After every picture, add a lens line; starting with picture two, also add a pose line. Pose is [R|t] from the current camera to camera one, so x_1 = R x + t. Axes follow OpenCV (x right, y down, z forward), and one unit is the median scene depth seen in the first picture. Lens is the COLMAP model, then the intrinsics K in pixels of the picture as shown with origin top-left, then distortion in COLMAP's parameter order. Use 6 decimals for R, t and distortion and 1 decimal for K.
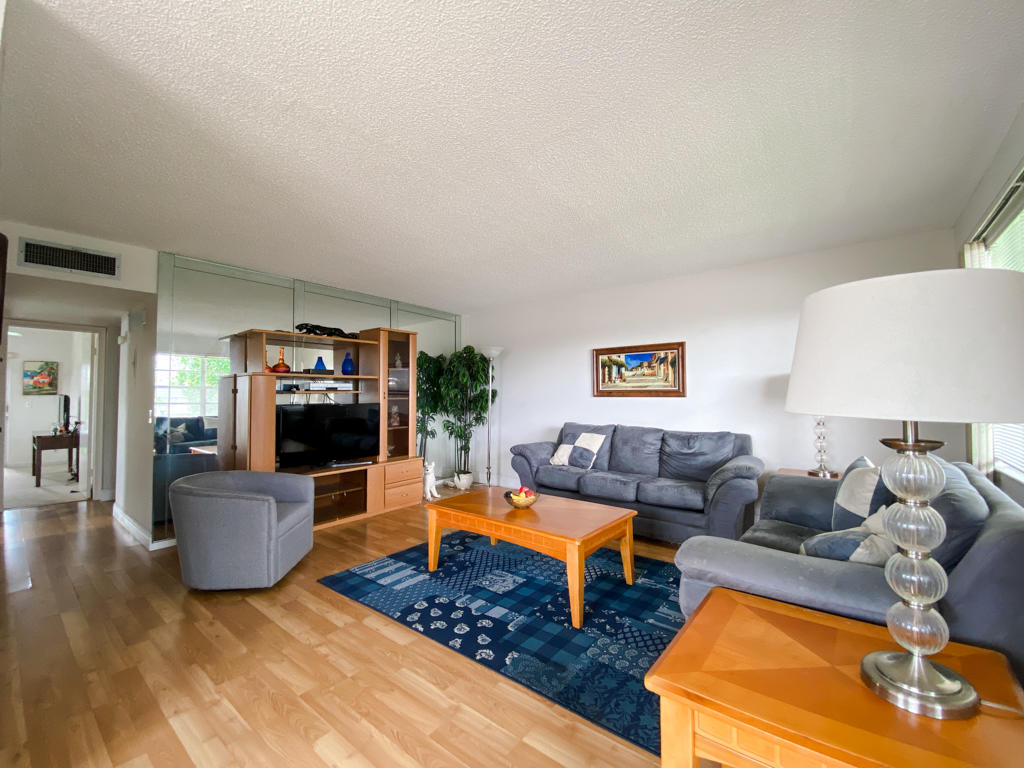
lens RADIAL K [[414.3, 0, 512.0], [0, 414.3, 384.0], [0, 0, 1]] dist [0.015382, -0.000280]
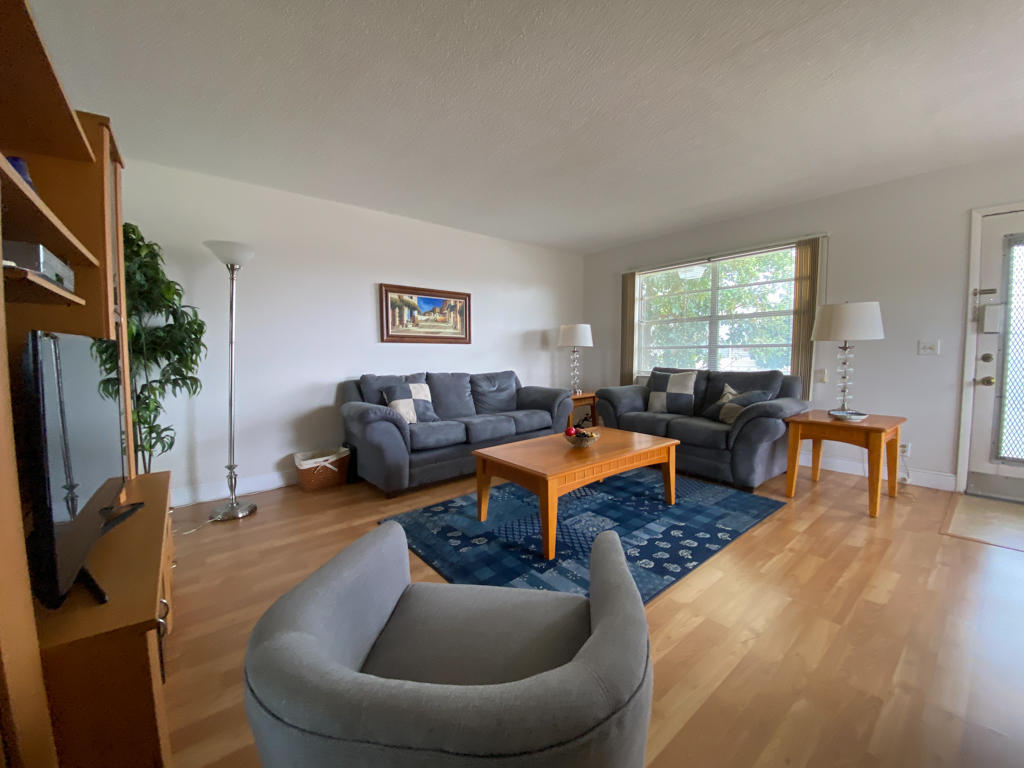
lens RADIAL K [[414.3, 0, 512.0], [0, 414.3, 384.0], [0, 0, 1]] dist [0.015382, -0.000280]
pose [[0.198363, -0.068823, 0.977709, -0.797842], [-0.027895, 0.996731, 0.075822, 0.062099], [-0.979732, -0.042314, 0.195795, 0.798504]]
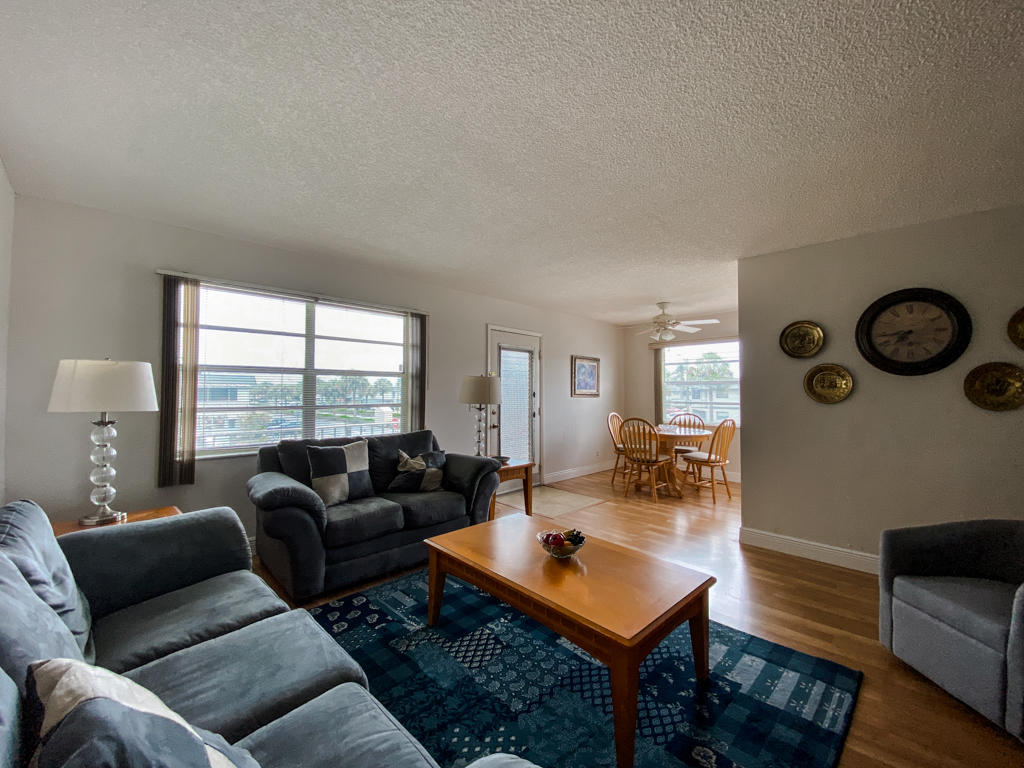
lens RADIAL K [[413.4, 0, 512.0], [0, 413.4, 384.0], [0, 0, 1]] dist [-0.039920, -0.000162]
pose [[-0.994346, 0.010589, 0.105657, 0.024963], [0.004749, 0.998455, -0.055371, 0.027878], [-0.106080, -0.054556, -0.992860, 1.424446]]
